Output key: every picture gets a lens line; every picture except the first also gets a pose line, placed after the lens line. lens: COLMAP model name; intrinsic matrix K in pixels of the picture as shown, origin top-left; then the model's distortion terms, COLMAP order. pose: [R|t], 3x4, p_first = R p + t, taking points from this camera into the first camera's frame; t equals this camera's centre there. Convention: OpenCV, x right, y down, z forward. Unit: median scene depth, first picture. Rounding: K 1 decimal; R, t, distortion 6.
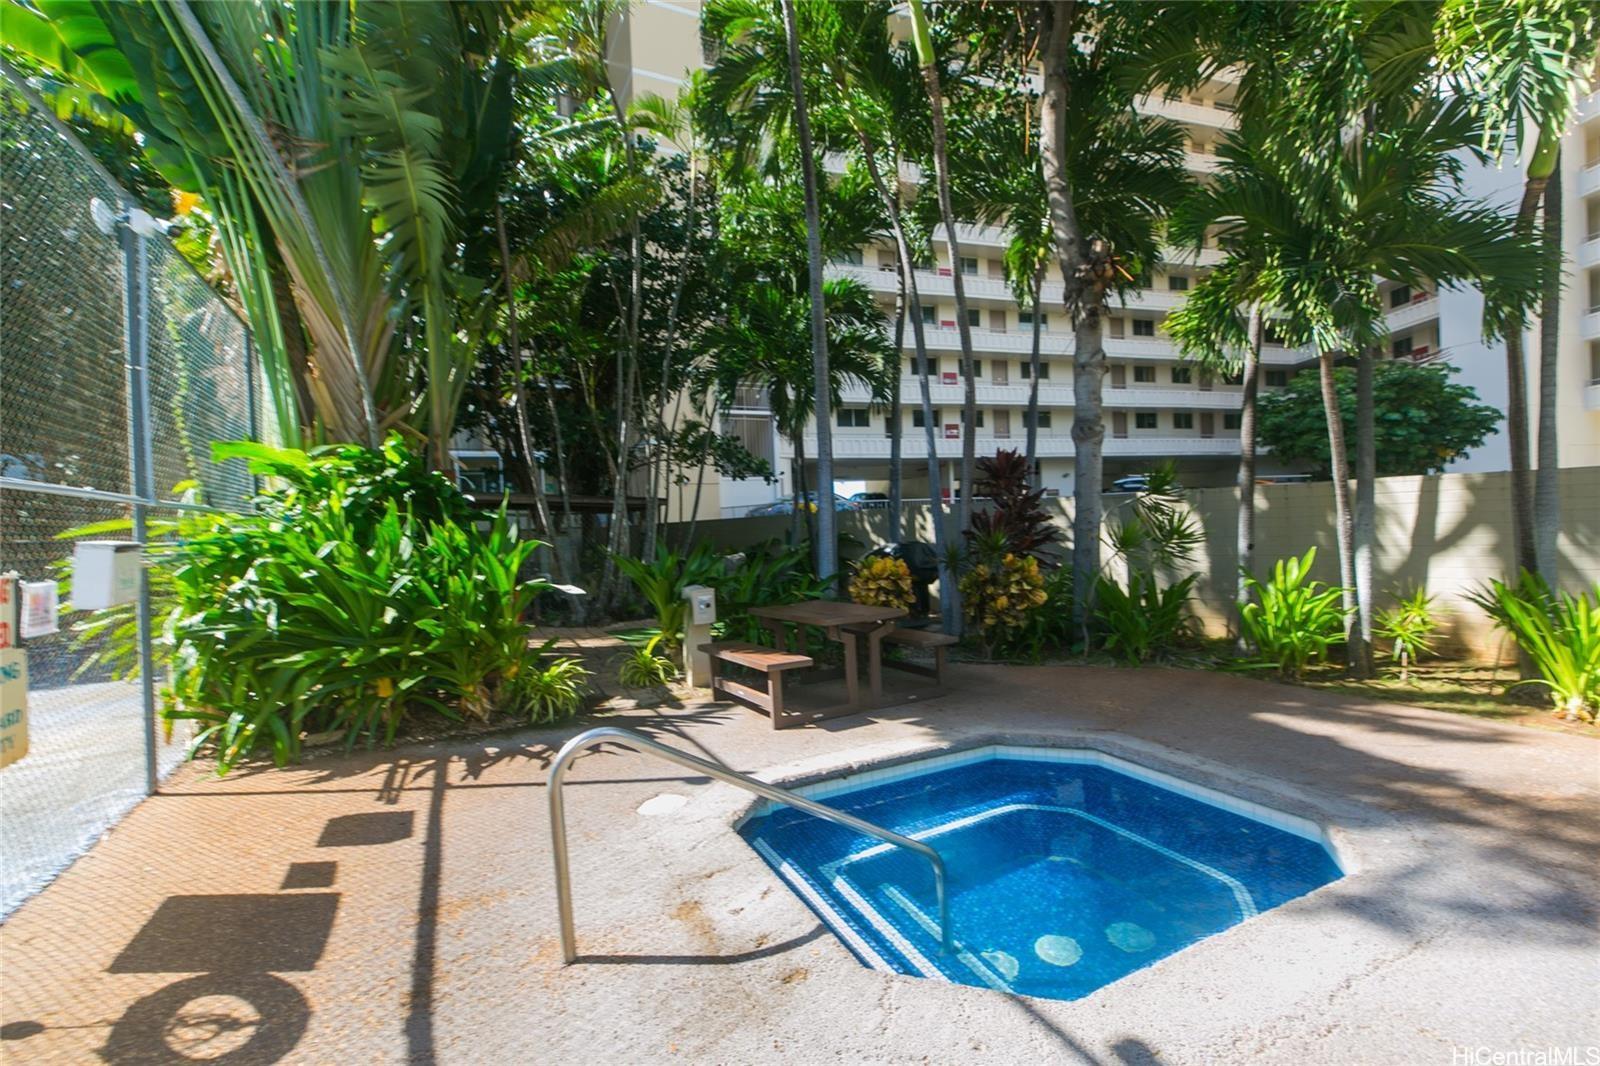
lens RADIAL K [[733.7, 0, 799.5], [0, 733.7, 548.5], [0, 0, 1]] dist [-0.001336, 0.000652]
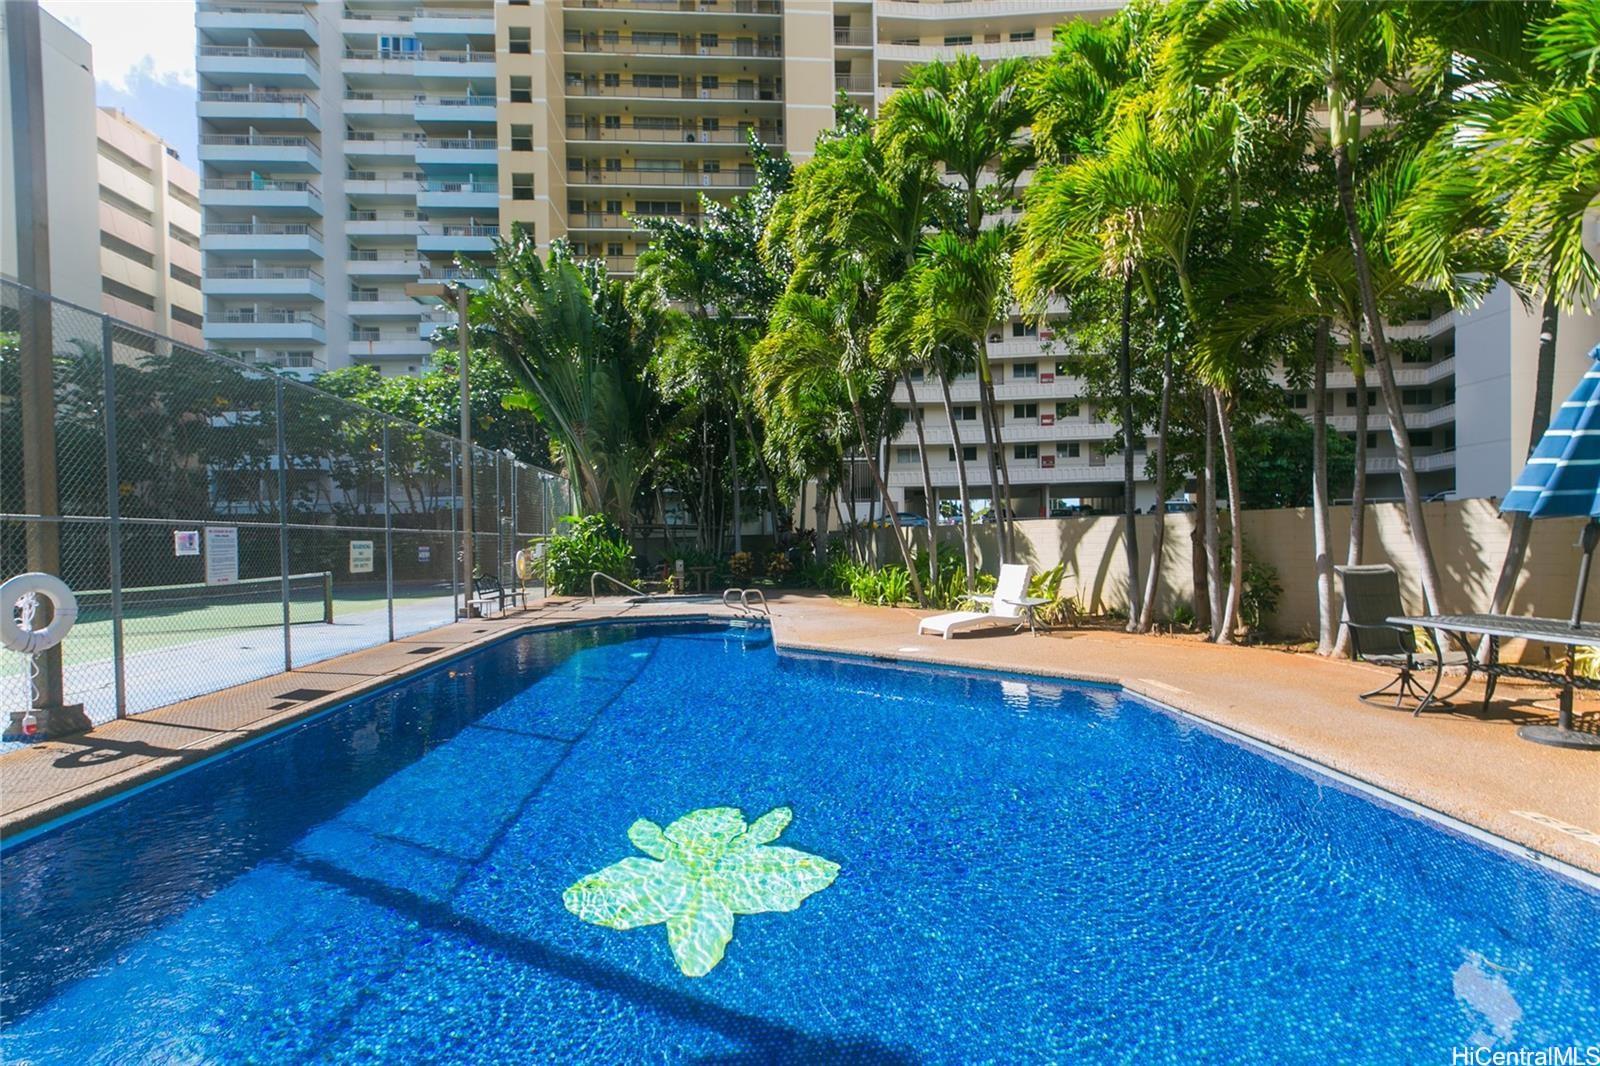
lens RADIAL K [[733.7, 0, 803.3], [0, 733.7, 529.2], [0, 0, 1]] dist [-0.001336, 0.000652]
pose [[0.933449, 0.014377, -0.358422, 1.575526], [-0.025217, 0.999354, -0.025588, -0.017311], [0.357822, 0.032924, 0.933209, -1.894015]]
